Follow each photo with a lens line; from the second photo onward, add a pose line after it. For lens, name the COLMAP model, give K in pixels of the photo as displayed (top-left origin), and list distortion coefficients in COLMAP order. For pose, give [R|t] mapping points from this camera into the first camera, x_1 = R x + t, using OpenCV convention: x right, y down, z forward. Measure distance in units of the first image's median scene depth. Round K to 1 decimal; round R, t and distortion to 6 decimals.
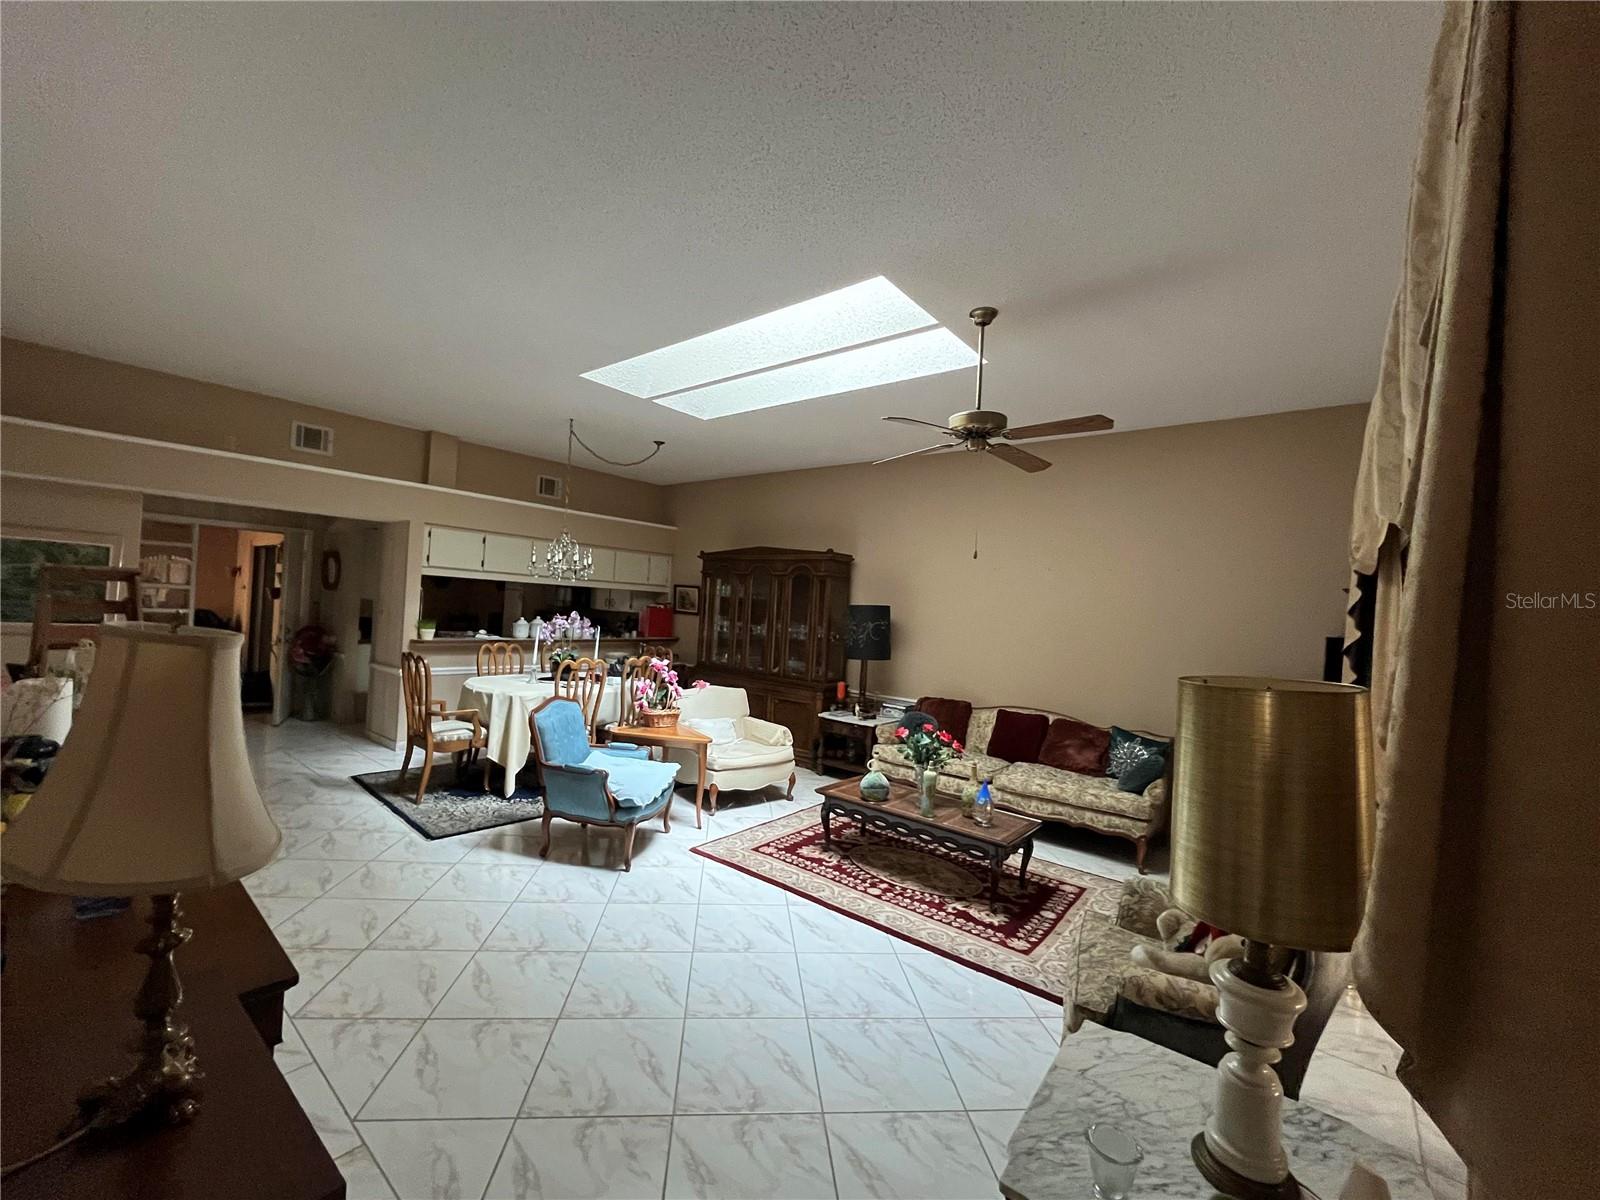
lens RADIAL K [[651.6, 0, 798.7], [0, 651.6, 601.0], [0, 0, 1]] dist [-0.002301, 0.000088]
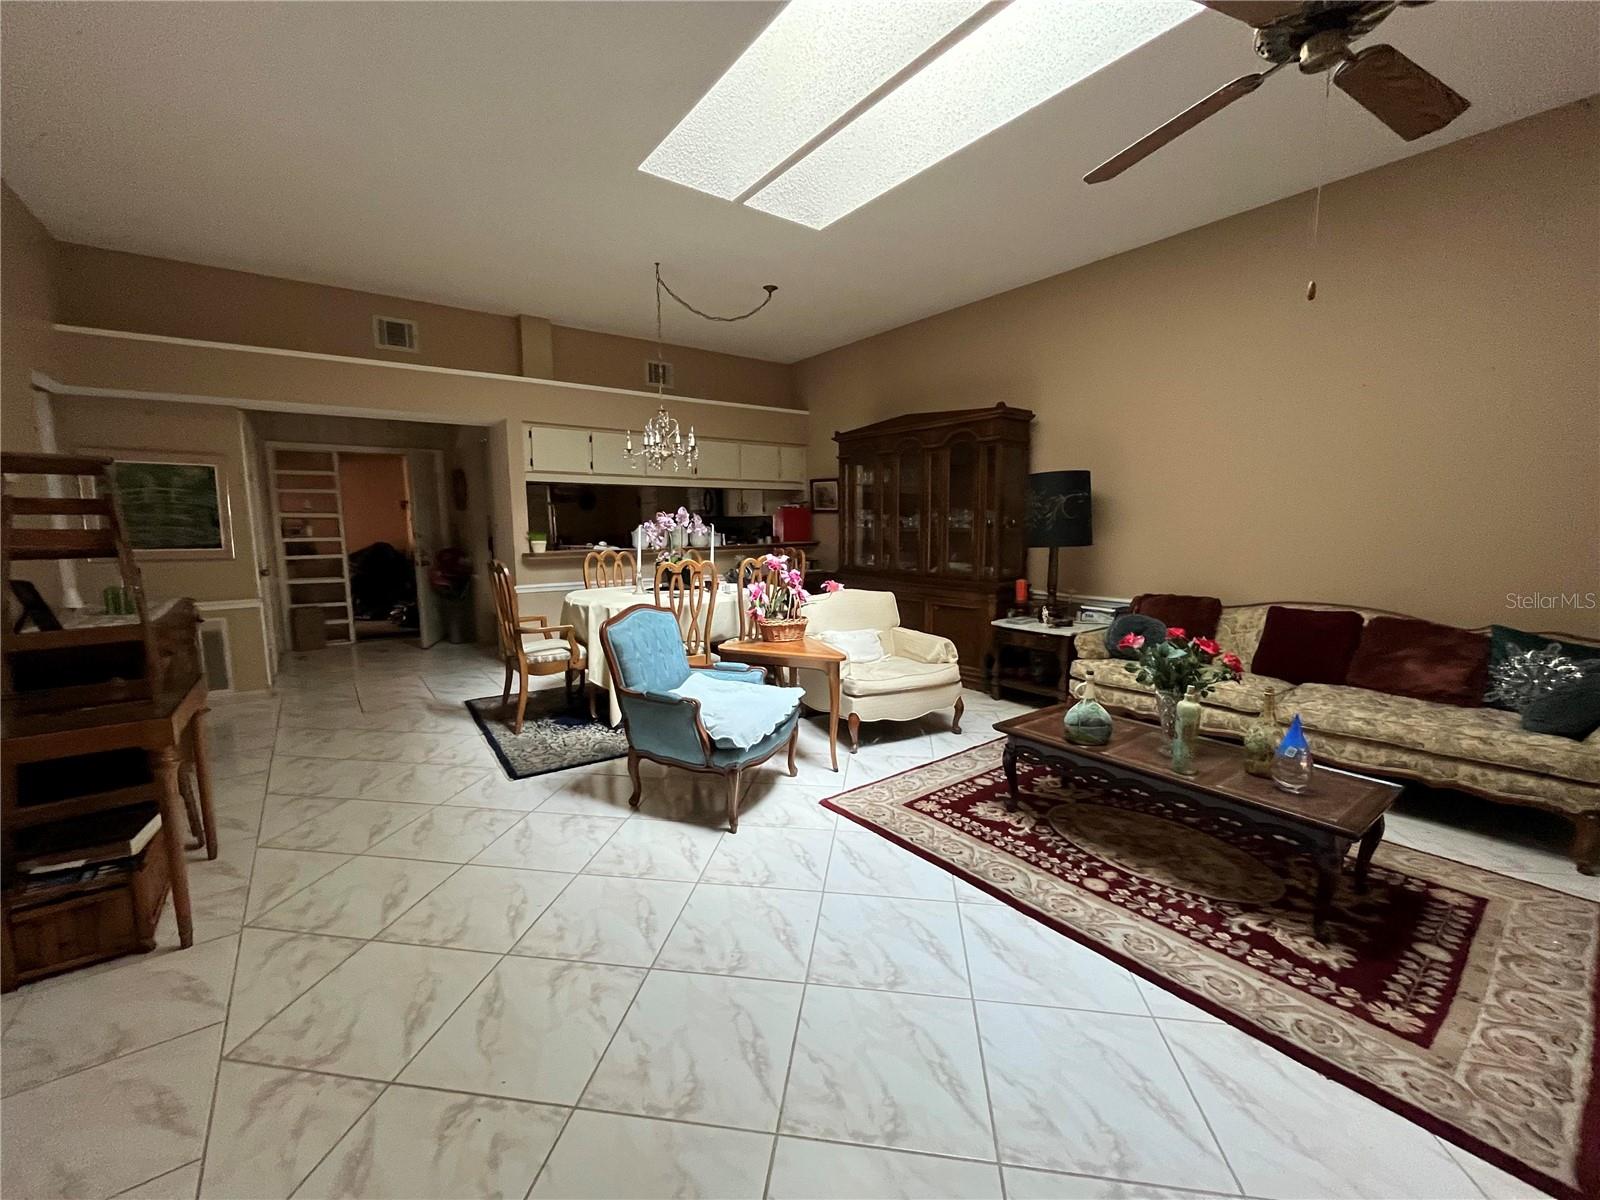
lens RADIAL K [[651.6, 0, 798.3], [0, 651.6, 600.4], [0, 0, 1]] dist [-0.002301, 0.000088]
pose [[0.968417, -0.034907, -0.246880, 0.000248], [0.064984, 0.991267, 0.114750, 0.054184], [0.240719, -0.127169, 0.962228, 0.249097]]
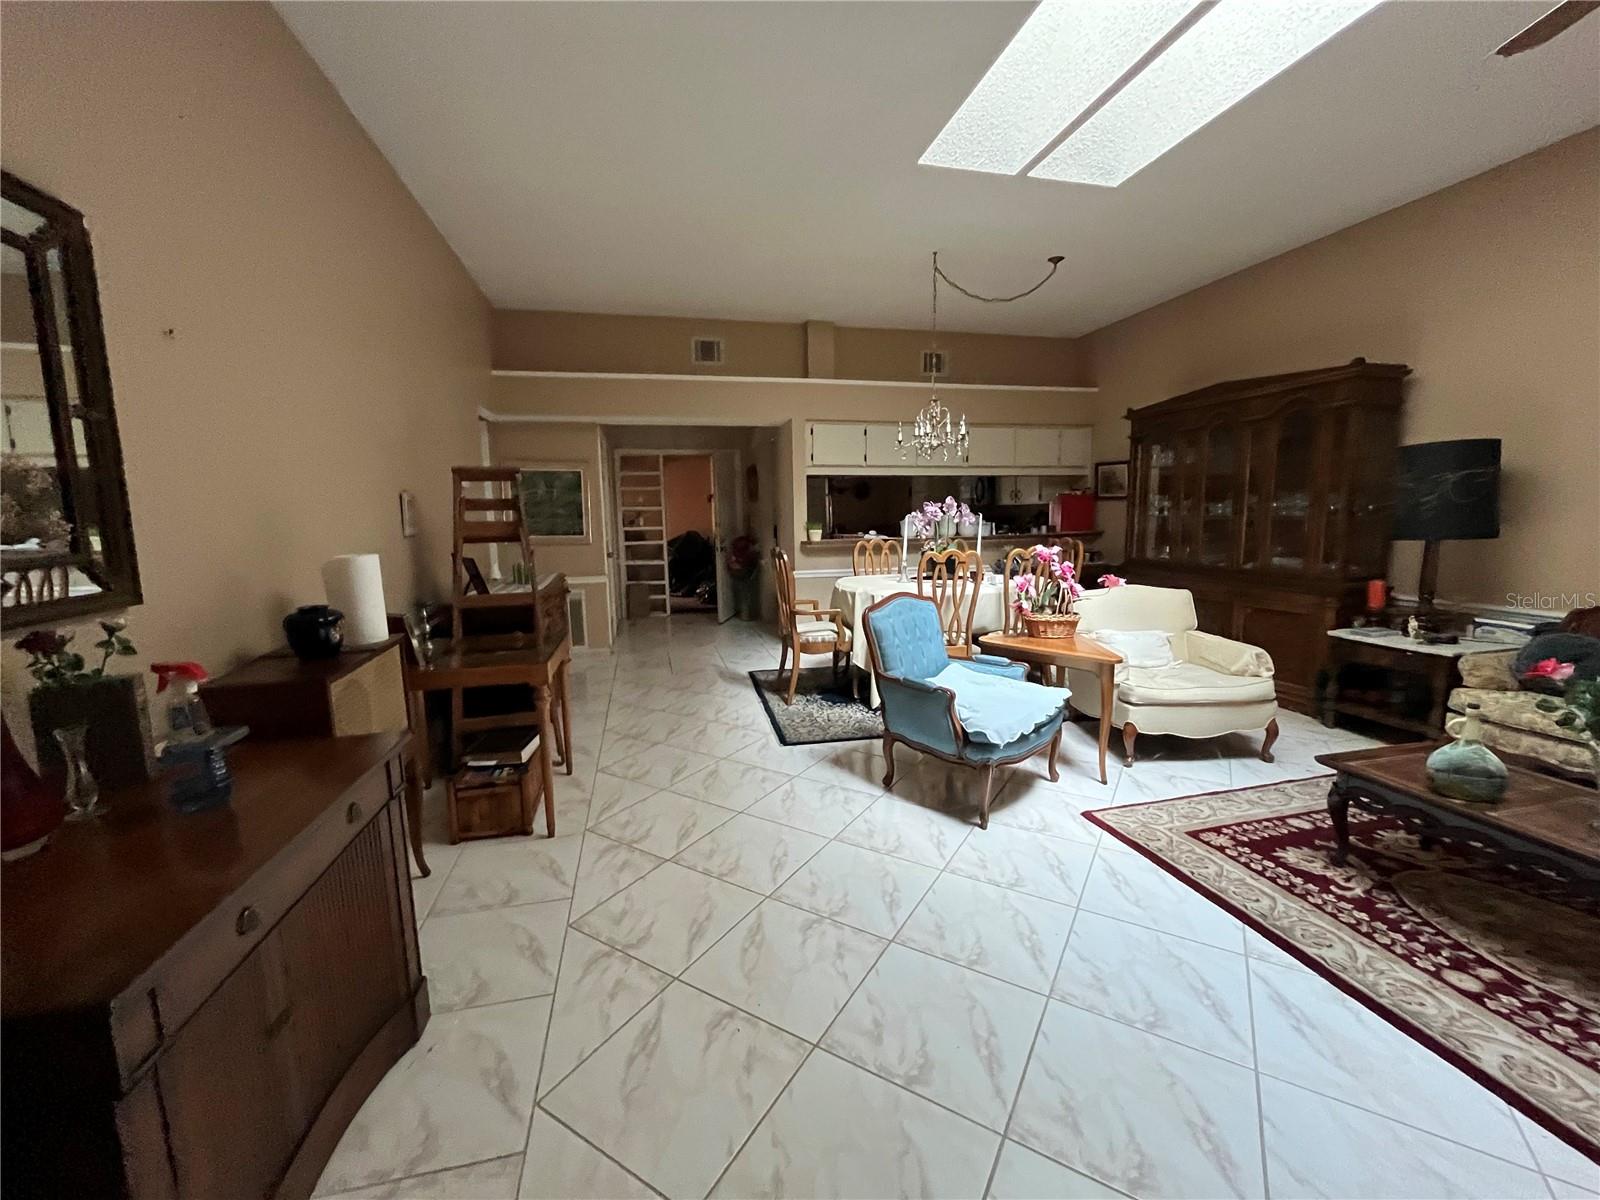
lens RADIAL K [[651.6, 0, 797.5], [0, 651.6, 600.8], [0, 0, 1]] dist [-0.002301, 0.000088]
pose [[0.791164, 0.011222, -0.611500, 0.010786], [0.067098, 0.992204, 0.105021, 0.053536], [0.607912, -0.124119, 0.784243, 0.245833]]
